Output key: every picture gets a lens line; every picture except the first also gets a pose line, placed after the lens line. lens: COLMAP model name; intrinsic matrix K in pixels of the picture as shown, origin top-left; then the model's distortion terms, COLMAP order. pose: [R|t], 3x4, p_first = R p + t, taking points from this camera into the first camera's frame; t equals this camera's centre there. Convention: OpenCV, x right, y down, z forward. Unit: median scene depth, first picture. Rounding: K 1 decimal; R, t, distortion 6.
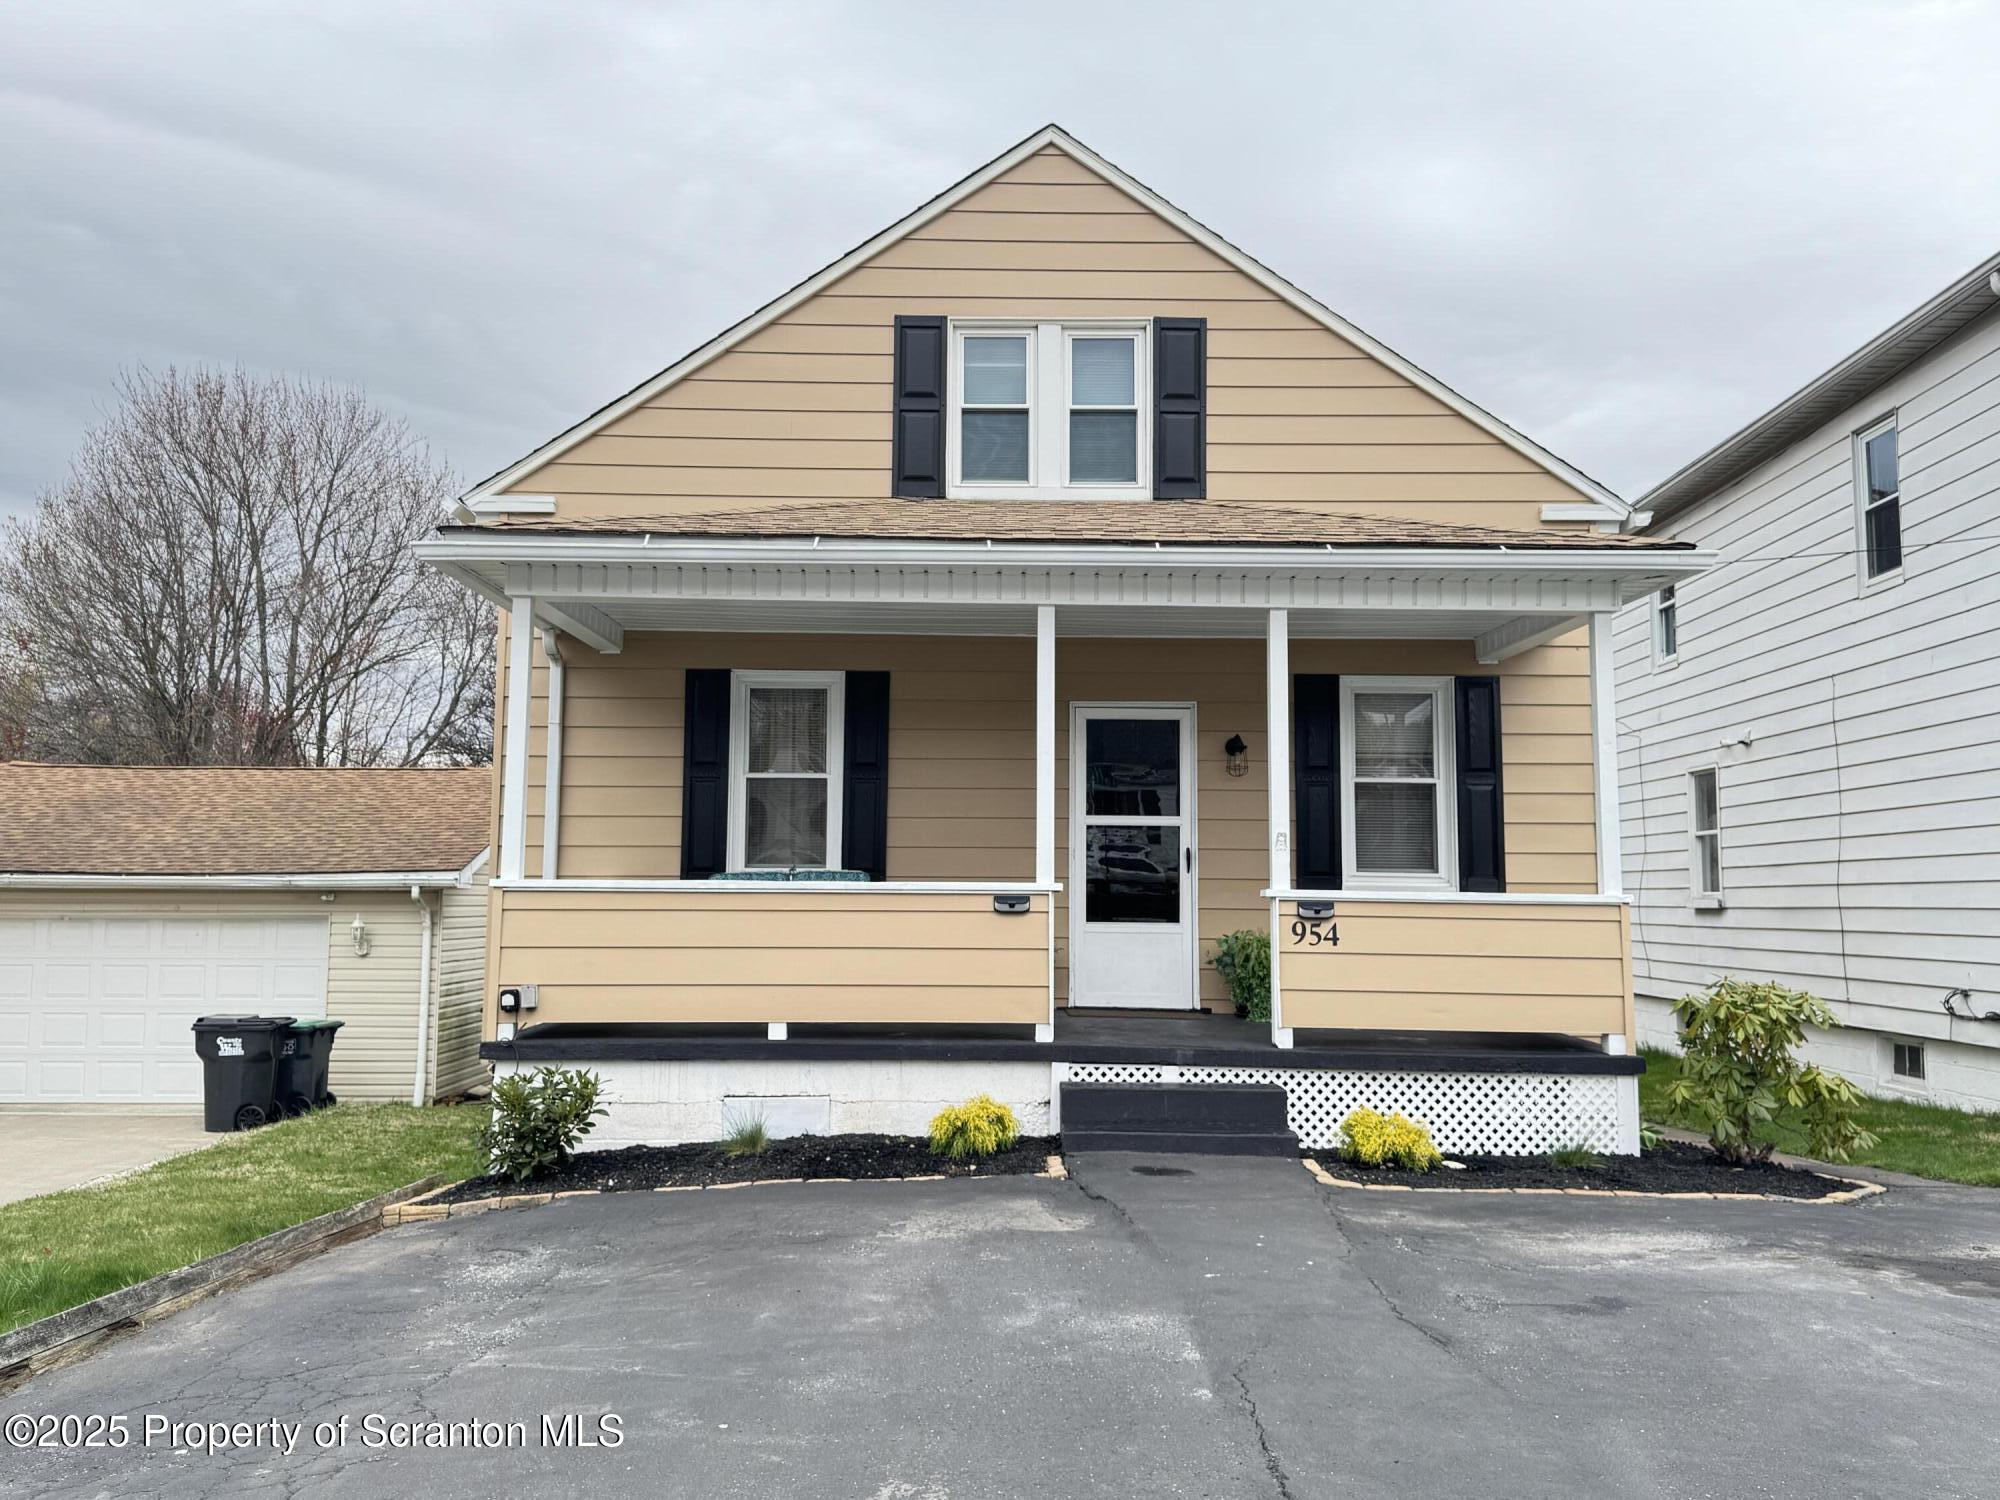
lens RADIAL K [[1571.6, 0, 1005.2], [0, 1571.6, 767.3], [0, 0, 1]] dist [0.061272, -0.020936]
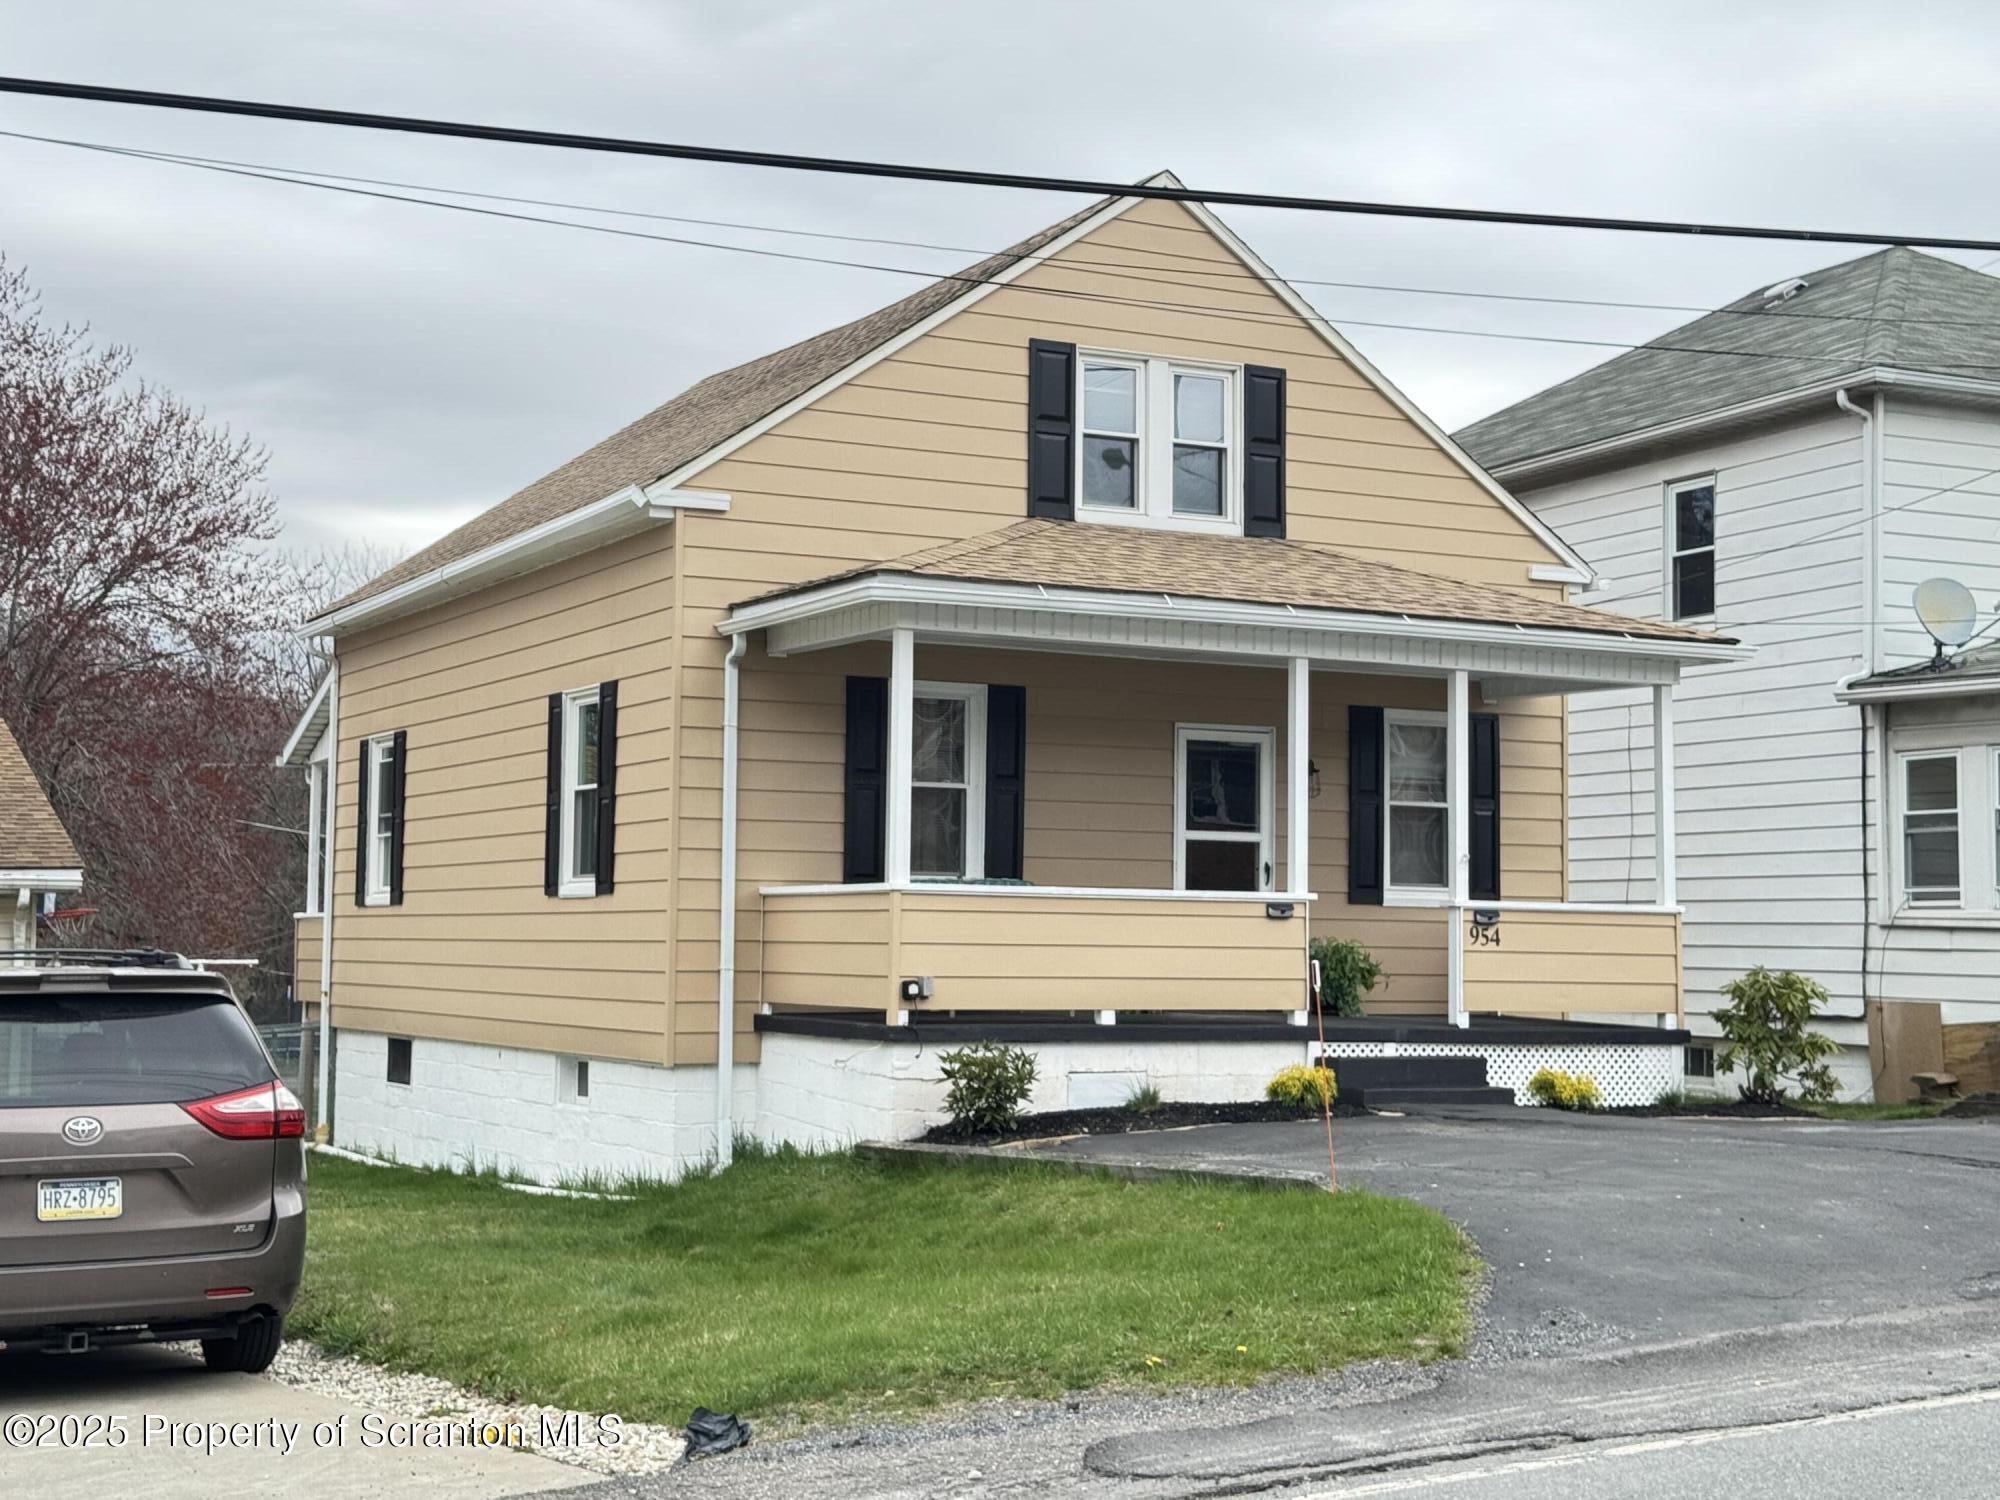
lens RADIAL K [[2870.2, 0, 1000.3], [0, 2870.2, 745.9], [0, 0, 1]] dist [0.014189, 0.000000]
pose [[0.891321, 0.034703, 0.452042, -0.932178], [-0.042967, 0.999044, 0.008026, -0.036282], [-0.451331, -0.026577, 0.891961, -0.668415]]
